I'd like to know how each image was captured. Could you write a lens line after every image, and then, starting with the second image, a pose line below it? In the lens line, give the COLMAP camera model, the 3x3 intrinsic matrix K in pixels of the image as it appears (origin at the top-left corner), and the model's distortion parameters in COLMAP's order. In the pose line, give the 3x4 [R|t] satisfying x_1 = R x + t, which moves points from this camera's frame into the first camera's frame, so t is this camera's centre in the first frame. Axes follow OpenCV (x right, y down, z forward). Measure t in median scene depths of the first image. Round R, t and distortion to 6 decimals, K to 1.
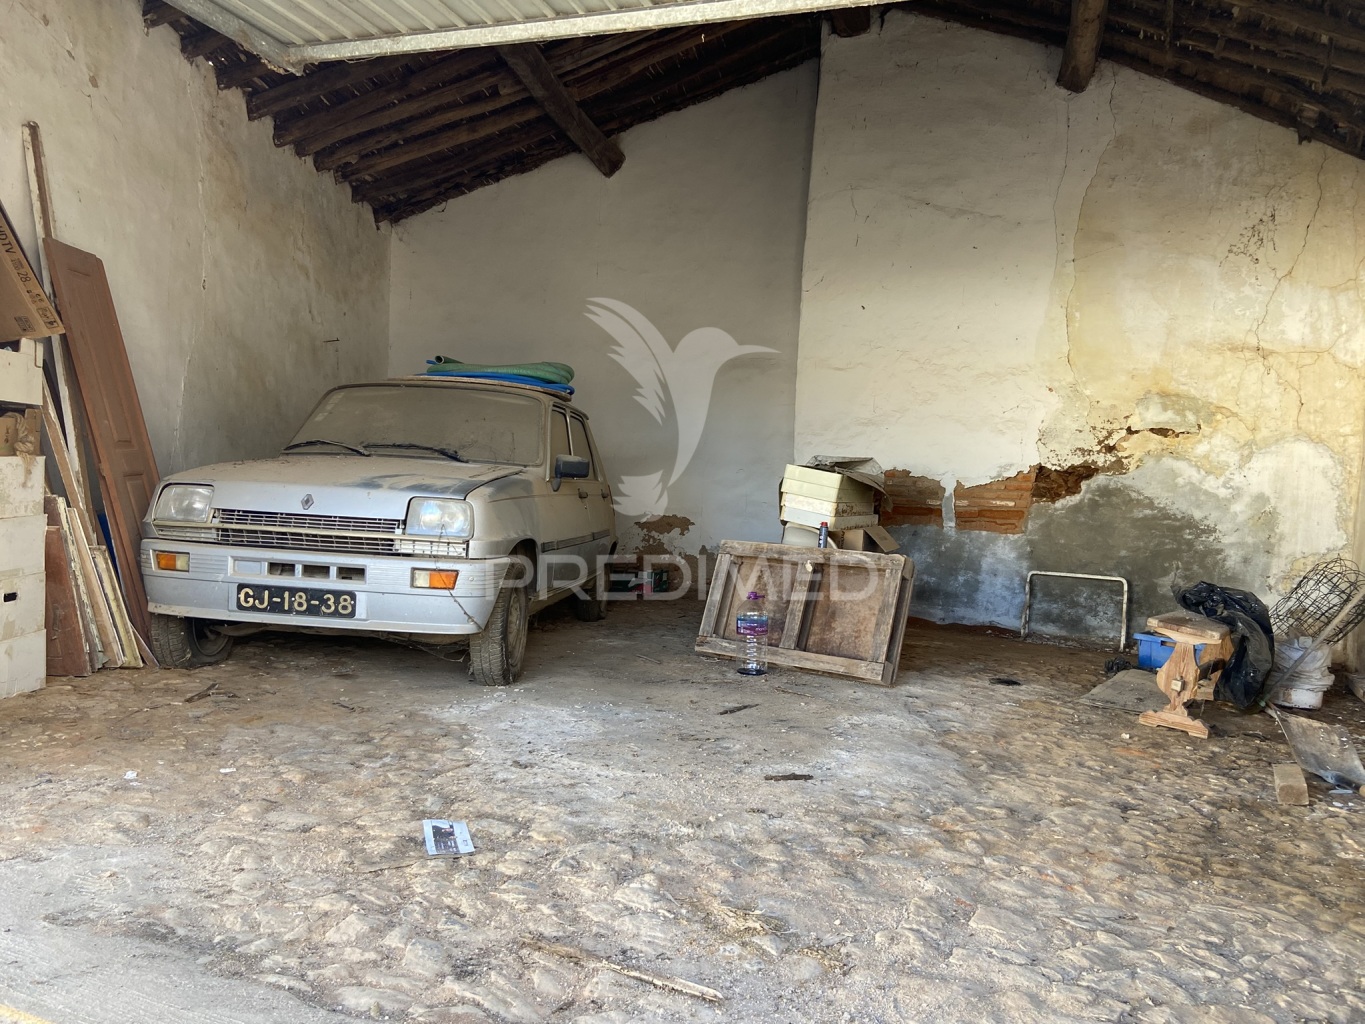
lens RADIAL K [[1019.1, 0, 673.4], [0, 1019.1, 520.3], [0, 0, 1]] dist [0.109706, -0.136306]
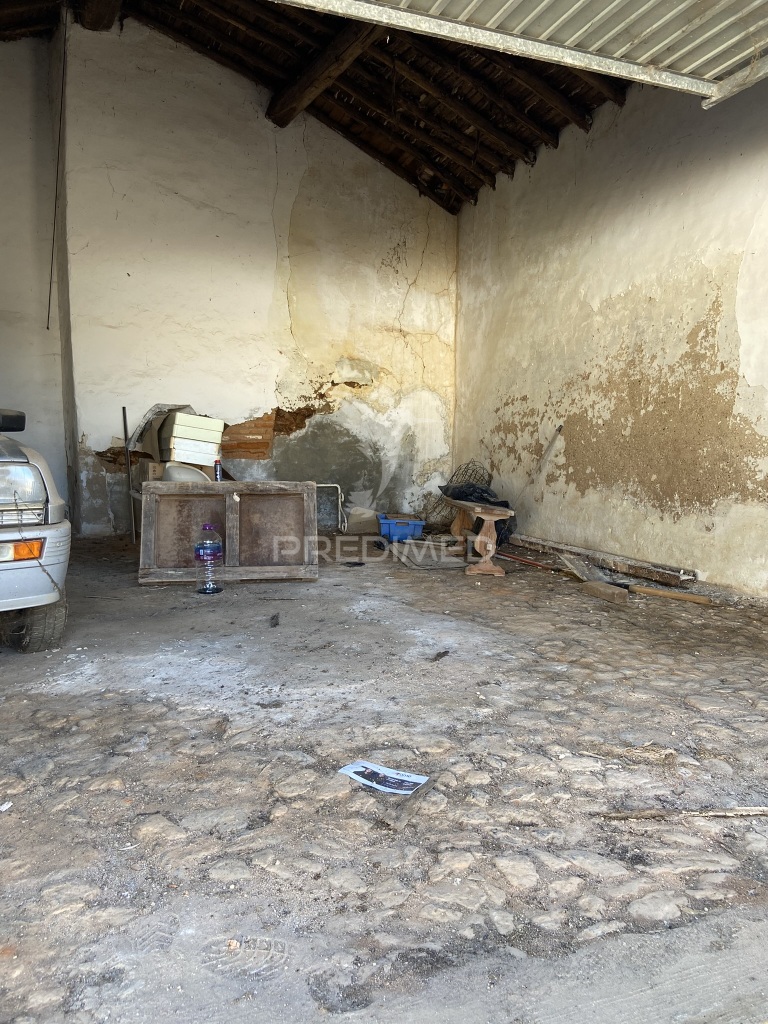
lens RADIAL K [[764.5, 0, 390.2], [0, 764.5, 518.4], [0, 0, 1]] dist [0.109706, -0.136306]
pose [[0.732543, -0.119708, 0.670112, -0.253920], [0.056043, 0.991680, 0.115888, -0.018839], [-0.678410, -0.047339, 0.733157, 0.146095]]
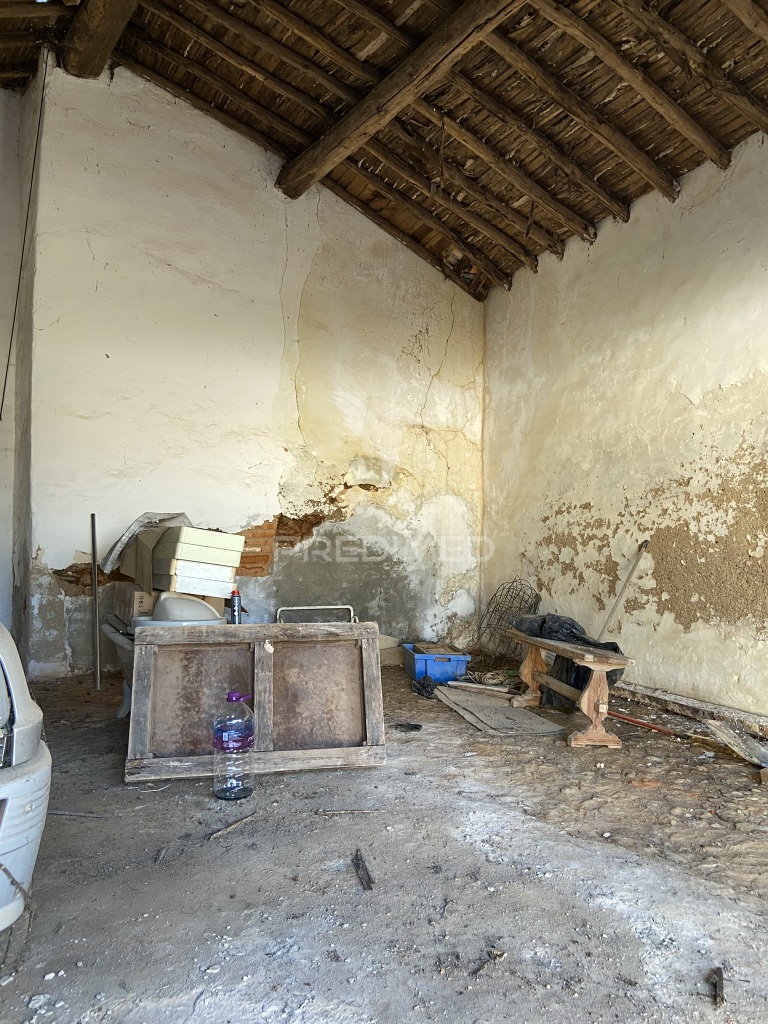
lens RADIAL K [[764.5, 0, 392.5], [0, 764.5, 518.9], [0, 0, 1]] dist [0.109706, -0.136306]
pose [[0.682459, -0.029521, 0.730328, -0.193779], [0.050897, 0.998678, -0.007193, -0.038375], [-0.729150, 0.042081, 0.683059, 0.344815]]
